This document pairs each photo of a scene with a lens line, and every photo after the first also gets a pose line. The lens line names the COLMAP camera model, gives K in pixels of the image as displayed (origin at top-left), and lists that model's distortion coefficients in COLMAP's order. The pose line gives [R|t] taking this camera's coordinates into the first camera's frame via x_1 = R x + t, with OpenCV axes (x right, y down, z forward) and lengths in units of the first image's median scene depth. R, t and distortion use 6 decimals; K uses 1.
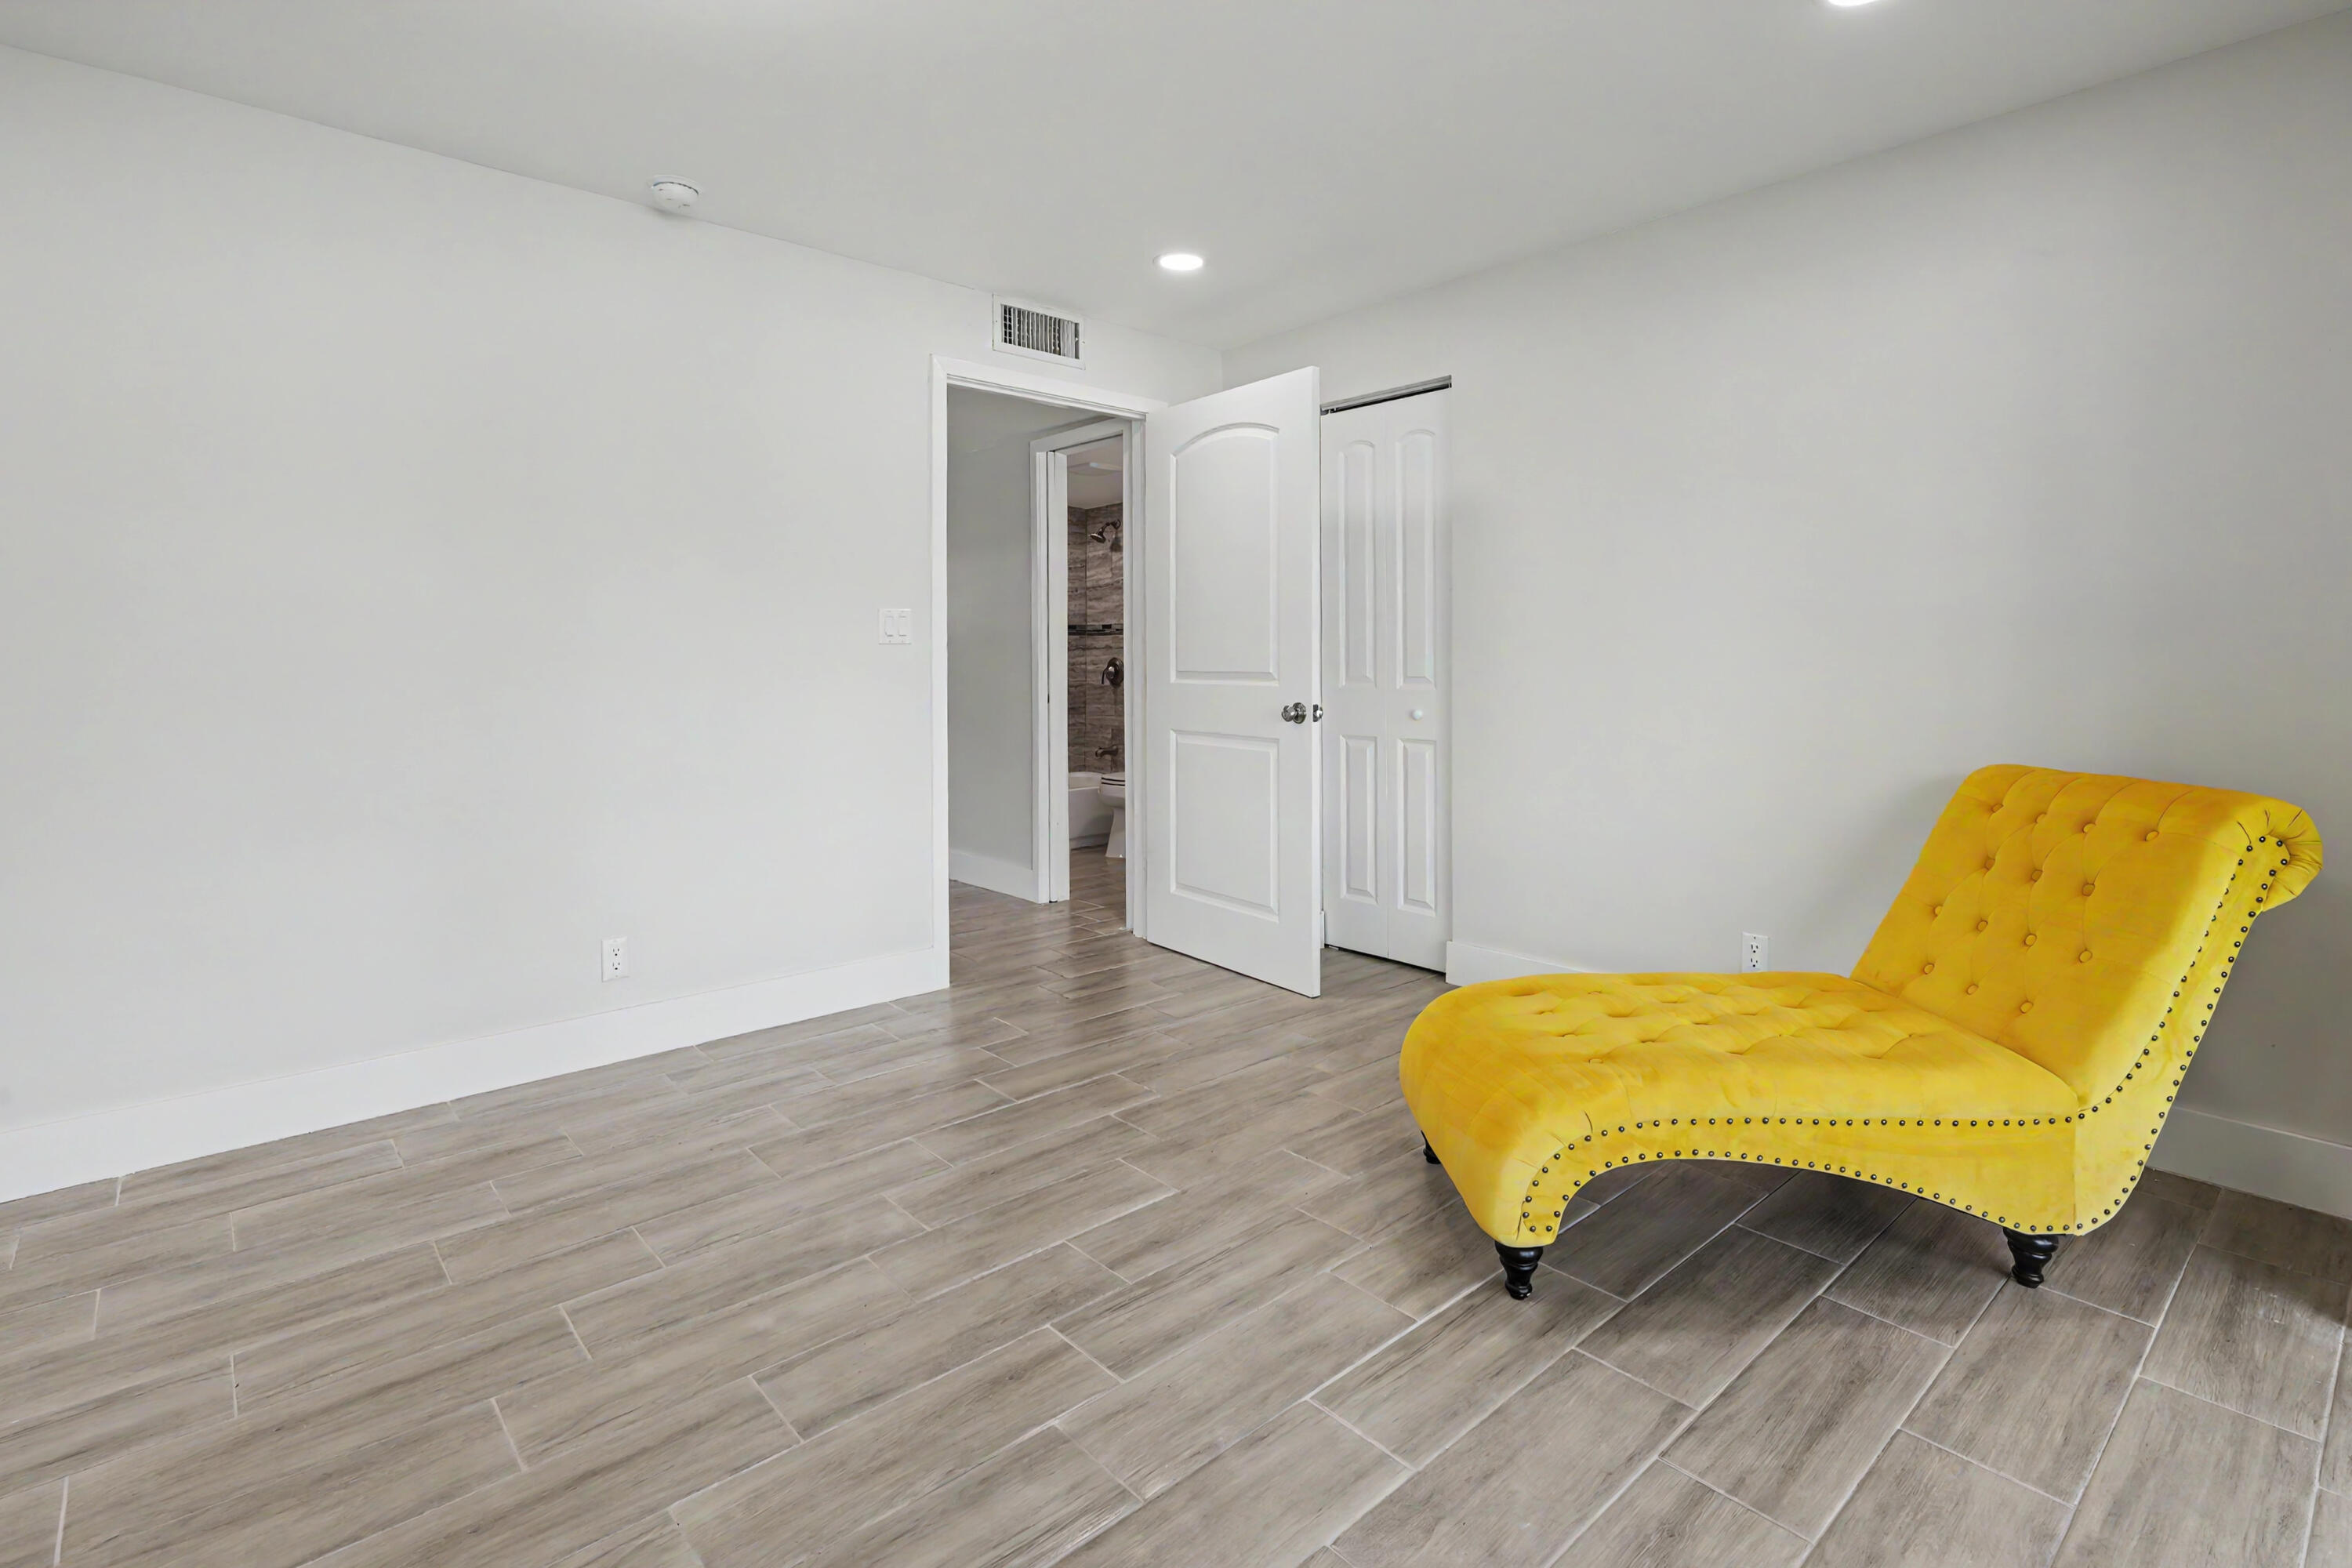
lens RADIAL K [[1133.1, 0, 1182.9], [0, 1133.1, 679.9], [0, 0, 1]] dist [-0.000807, -0.000181]
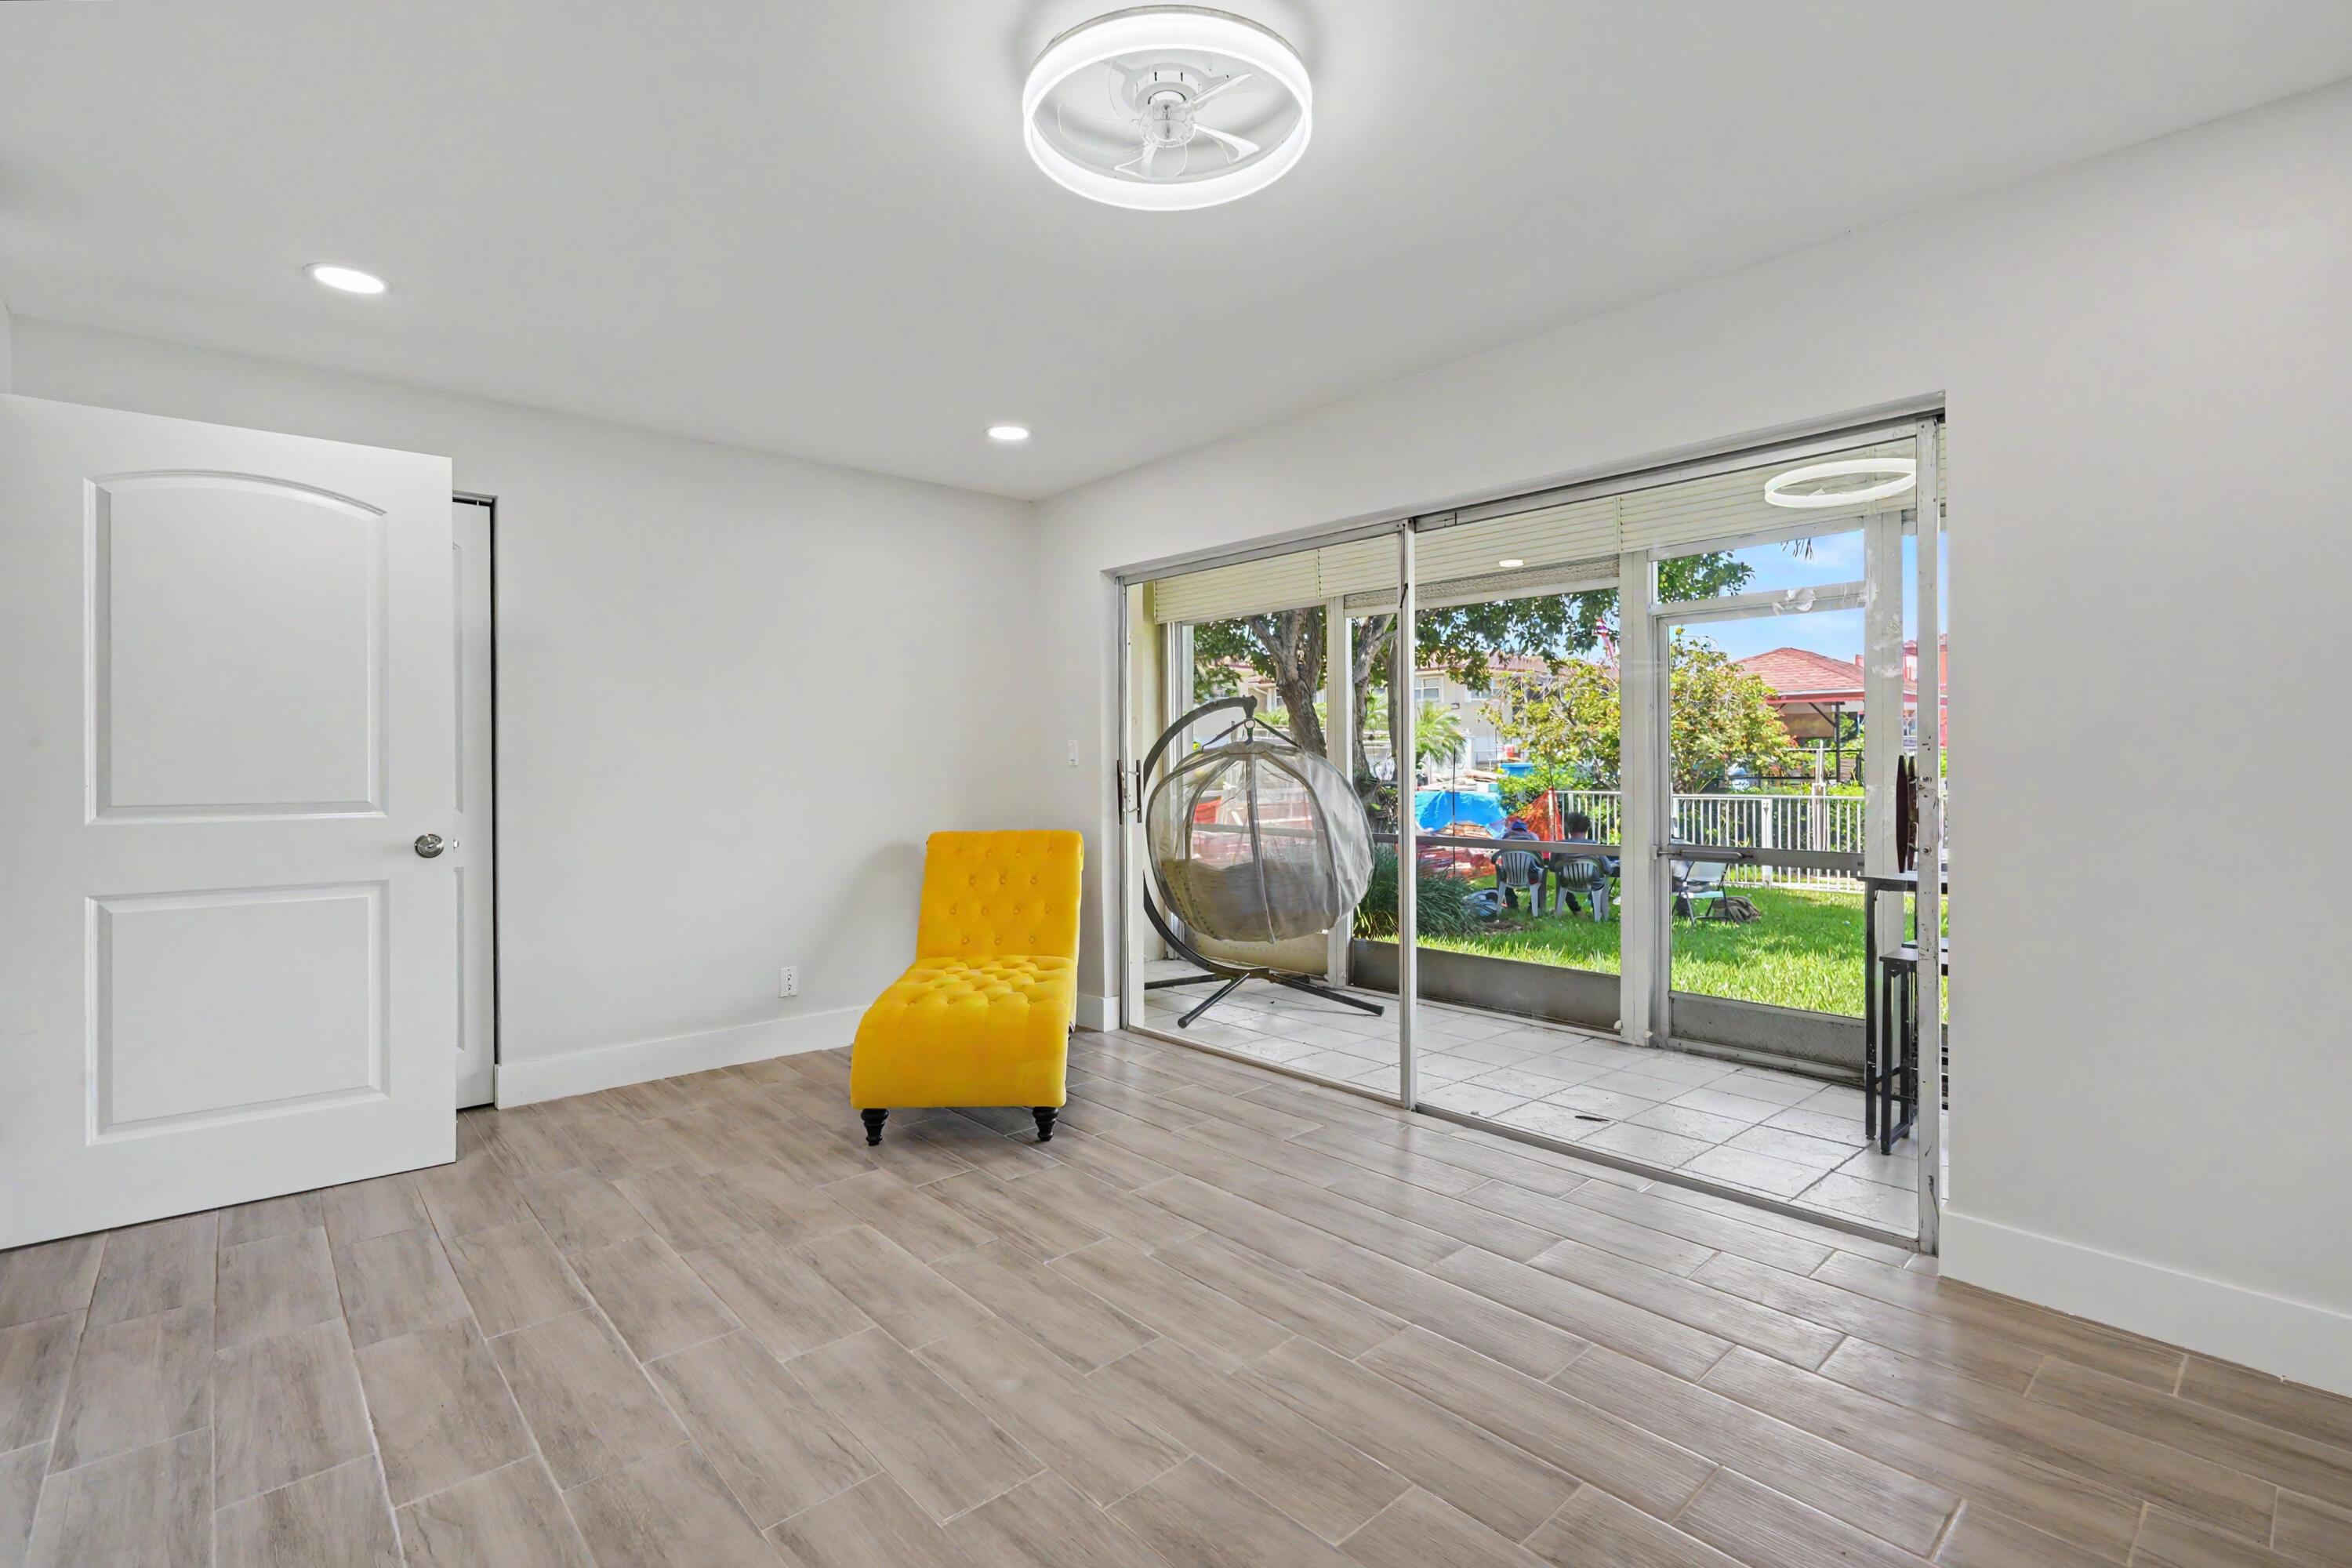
lens RADIAL K [[1089.7, 0, 1176.0], [0, 1089.7, 784.0], [0, 0, 1]] dist [-0.002458, -0.000480]
pose [[-0.010084, -0.021744, 0.999713, -1.282428], [0.034886, 0.999147, 0.022083, -0.029025], [-0.999340, 0.035098, -0.009317, 0.748954]]
